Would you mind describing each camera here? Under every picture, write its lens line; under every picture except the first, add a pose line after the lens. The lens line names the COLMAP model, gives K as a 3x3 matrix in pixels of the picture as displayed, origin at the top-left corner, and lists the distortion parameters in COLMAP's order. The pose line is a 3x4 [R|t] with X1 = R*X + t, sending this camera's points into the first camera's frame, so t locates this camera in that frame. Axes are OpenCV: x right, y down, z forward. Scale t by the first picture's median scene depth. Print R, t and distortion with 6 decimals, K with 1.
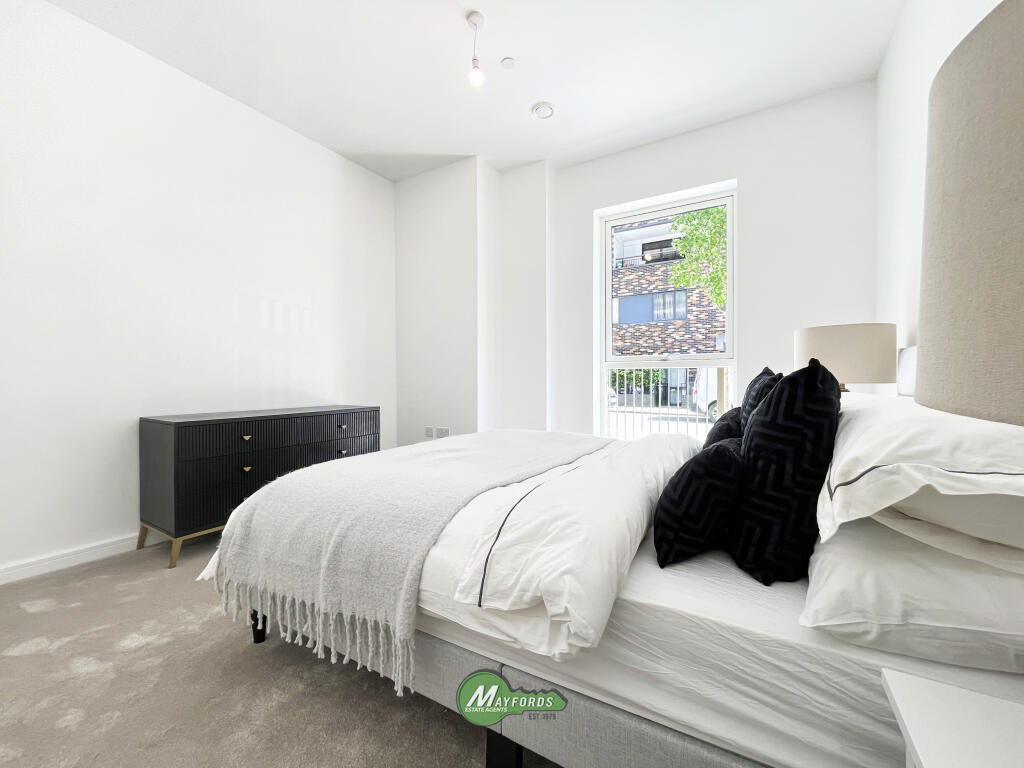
lens RADIAL K [[424.2, 0, 512.0], [0, 424.2, 384.0], [0, 0, 1]] dist [-0.000524, -0.000020]
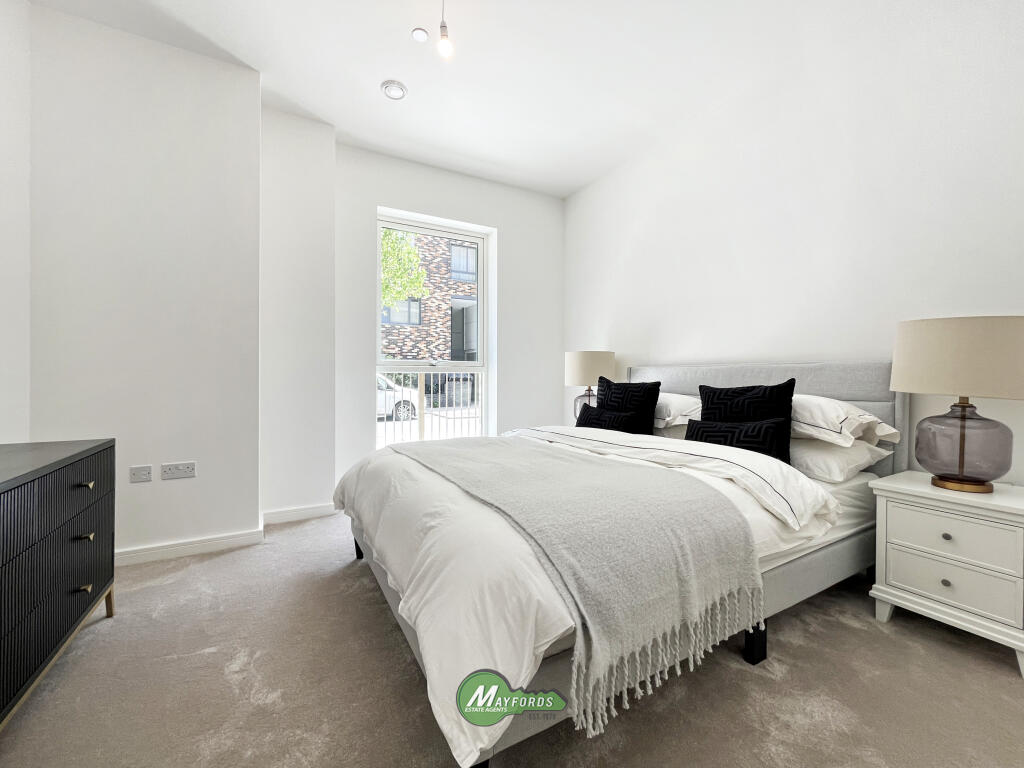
lens RADIAL K [[412.0, 0, 512.0], [0, 412.0, 384.0], [0, 0, 1]] dist [-0.002467, -0.000027]
pose [[0.482224, -0.009454, 0.875997, -0.513114], [0.006177, 0.999954, 0.007392, -0.015788], [-0.876026, 0.001847, 0.482260, 0.311127]]
